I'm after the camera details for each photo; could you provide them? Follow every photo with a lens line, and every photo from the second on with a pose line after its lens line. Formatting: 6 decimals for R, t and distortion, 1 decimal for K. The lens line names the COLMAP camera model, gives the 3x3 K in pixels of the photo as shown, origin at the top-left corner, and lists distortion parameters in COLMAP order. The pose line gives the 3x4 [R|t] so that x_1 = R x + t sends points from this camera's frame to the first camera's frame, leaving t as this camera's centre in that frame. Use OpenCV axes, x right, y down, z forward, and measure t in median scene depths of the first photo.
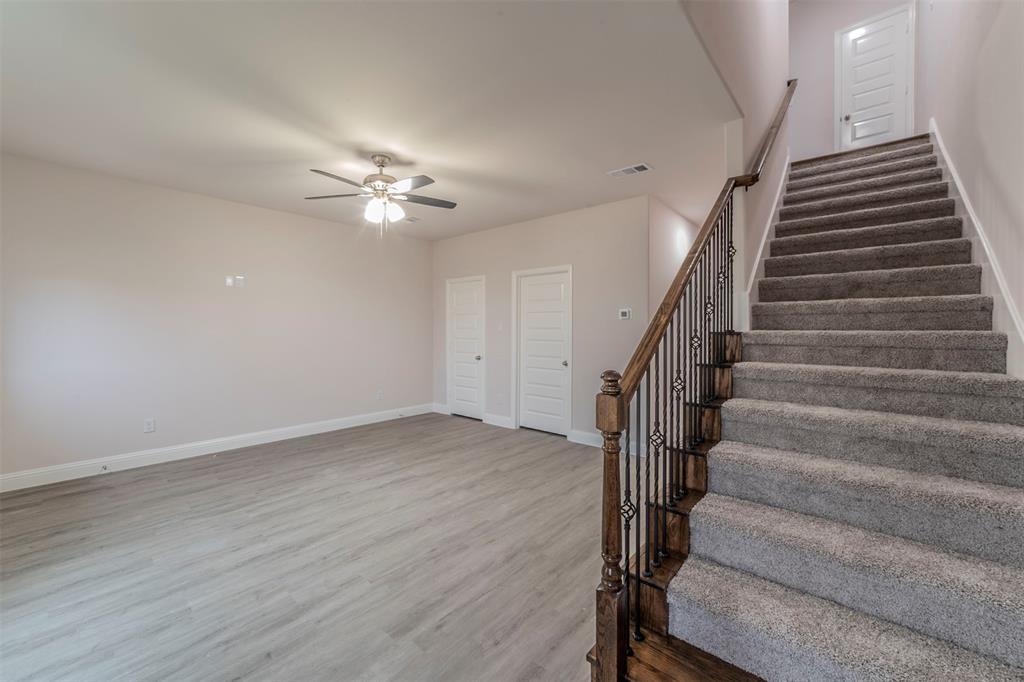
lens RADIAL K [[406.9, 0, 509.8], [0, 406.9, 327.0], [0, 0, 1]] dist [-0.010868, 0.000655]
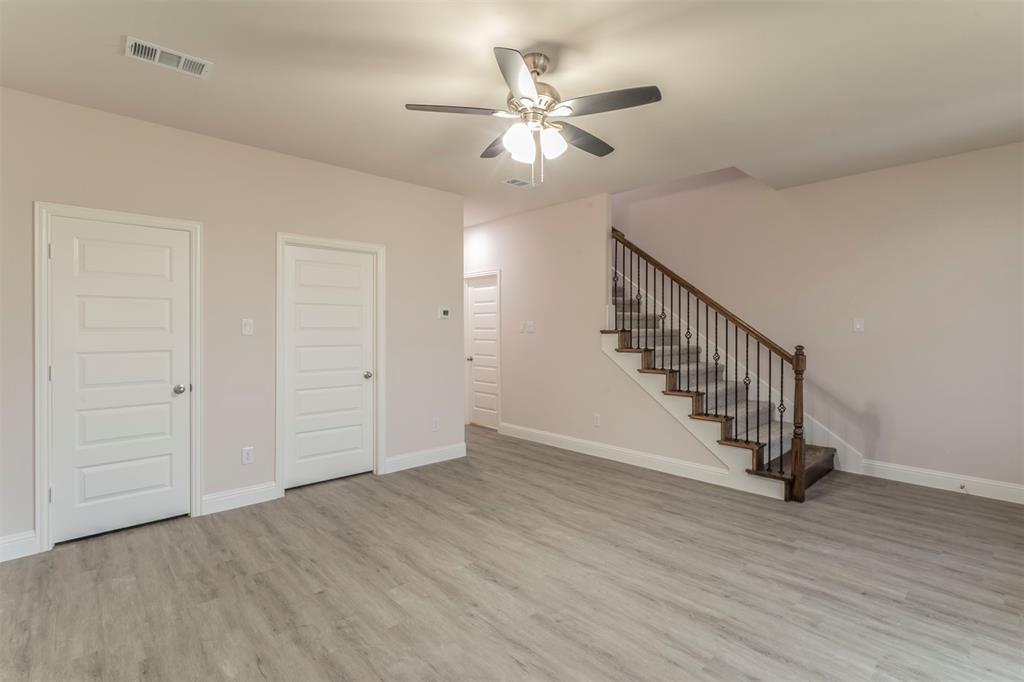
lens RADIAL K [[480.6, 0, 519.2], [0, 480.6, 327.3], [0, 0, 1]] dist [-0.008552, 0.002944]
pose [[0.084996, -0.000155, 0.996381, -1.096810], [-0.002295, 0.999997, 0.000351, 0.000638], [-0.996379, -0.002316, 0.084995, 0.985587]]
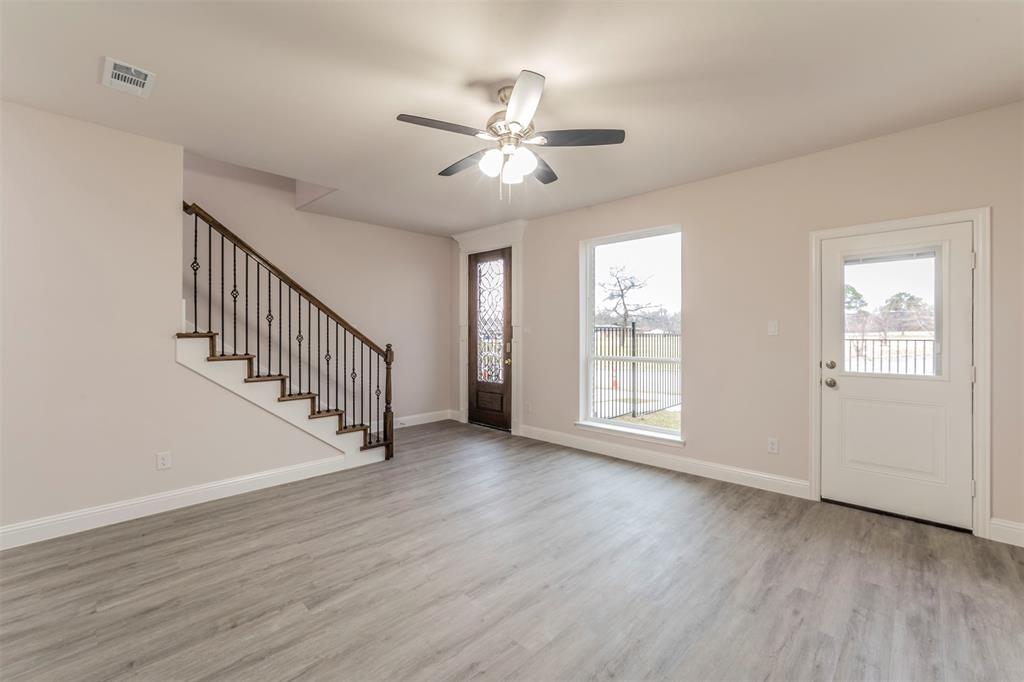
lens RADIAL K [[426.7, 0, 512.6], [0, 426.7, 337.3], [0, 0, 1]] dist [-0.015231, 0.001569]
pose [[-0.999070, -0.003731, 0.042955, -0.361601], [-0.003409, 0.999966, 0.007571, 0.009797], [-0.042981, 0.007418, -0.999048, 1.794850]]
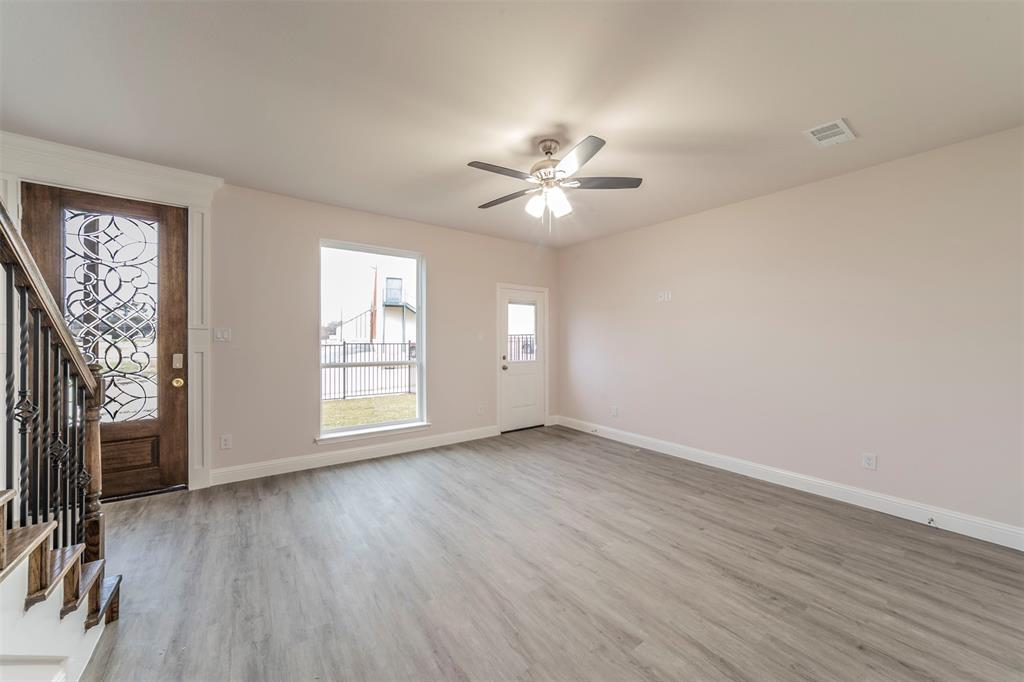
lens RADIAL K [[365.3, 0, 510.2], [0, 365.3, 341.9], [0, 0, 1]] dist [-0.014607, 0.000661]
pose [[-0.214733, 0.000876, -0.976672, 0.479489], [-0.004038, 0.999990, 0.001785, 0.009237], [0.976664, 0.004327, -0.214727, 1.117419]]
